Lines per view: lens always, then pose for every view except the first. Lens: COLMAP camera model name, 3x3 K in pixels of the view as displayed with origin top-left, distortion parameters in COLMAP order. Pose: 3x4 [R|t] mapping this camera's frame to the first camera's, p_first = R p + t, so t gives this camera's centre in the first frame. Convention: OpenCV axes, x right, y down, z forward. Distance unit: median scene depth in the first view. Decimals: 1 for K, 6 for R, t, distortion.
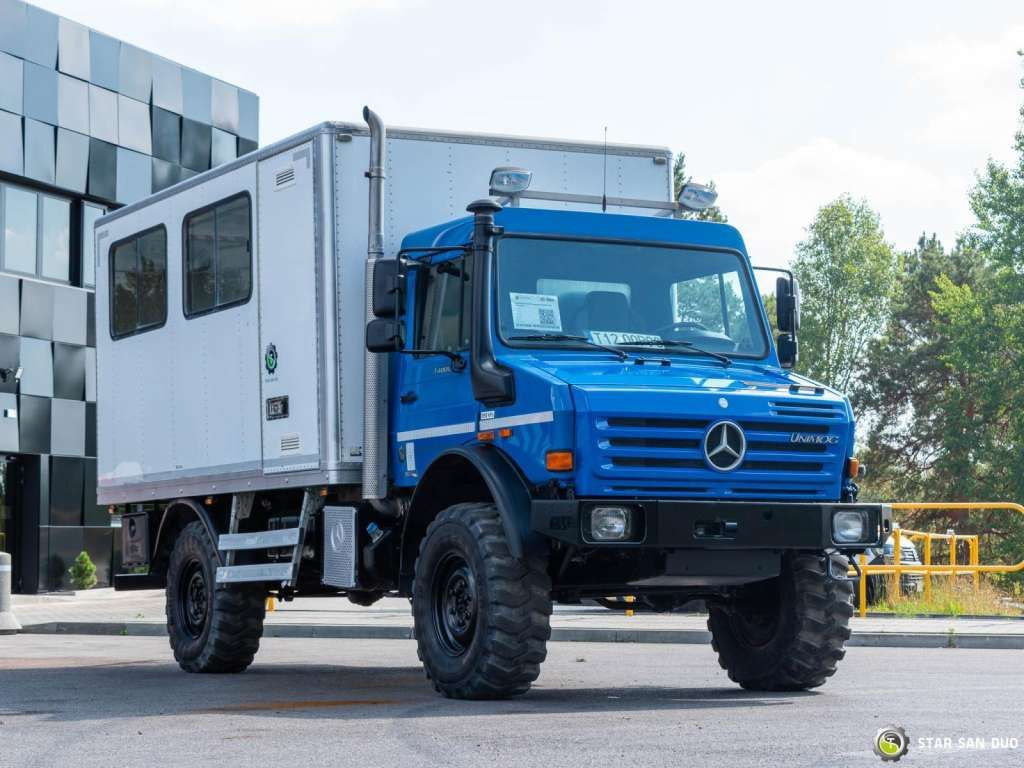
lens RADIAL K [[2197.3, 0, 511.6], [0, 2197.3, 386.7], [0, 0, 1]] dist [0.092765, 0.000000]
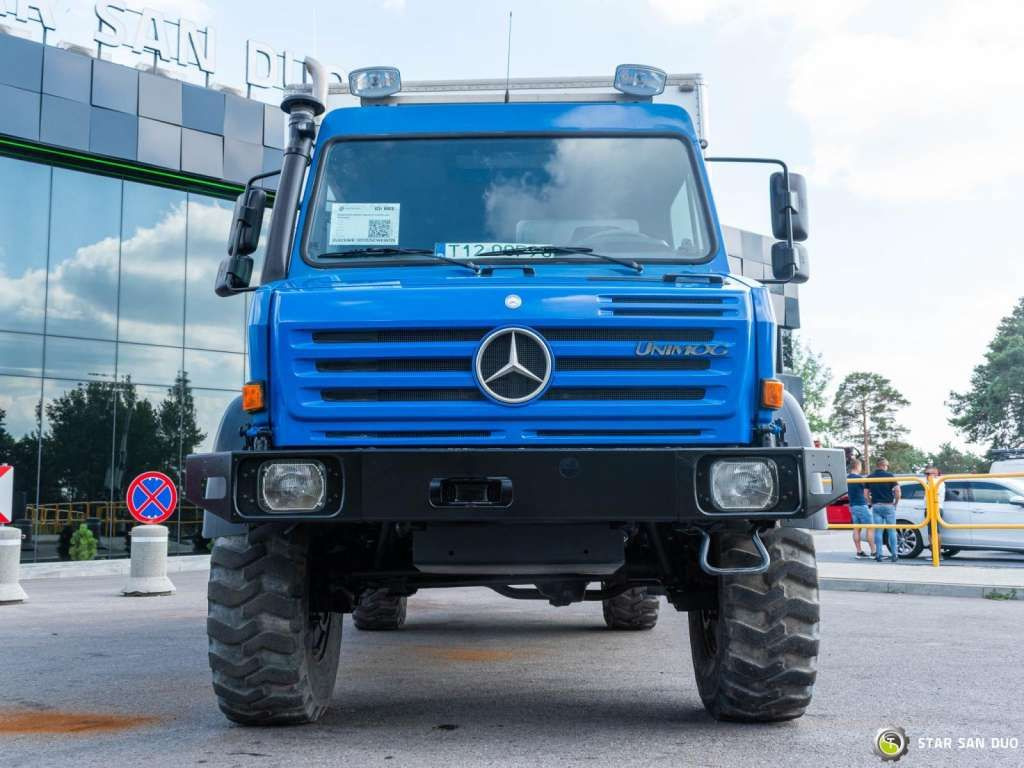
lens RADIAL K [[1037.8, 0, 509.2], [0, 1037.8, 382.4], [0, 0, 1]] dist [0.011472, 0.000000]
pose [[0.879668, -0.068604, -0.470614, 0.225748], [0.044998, 0.997108, -0.061243, 0.047767], [0.473454, 0.032697, 0.880211, 0.681726]]
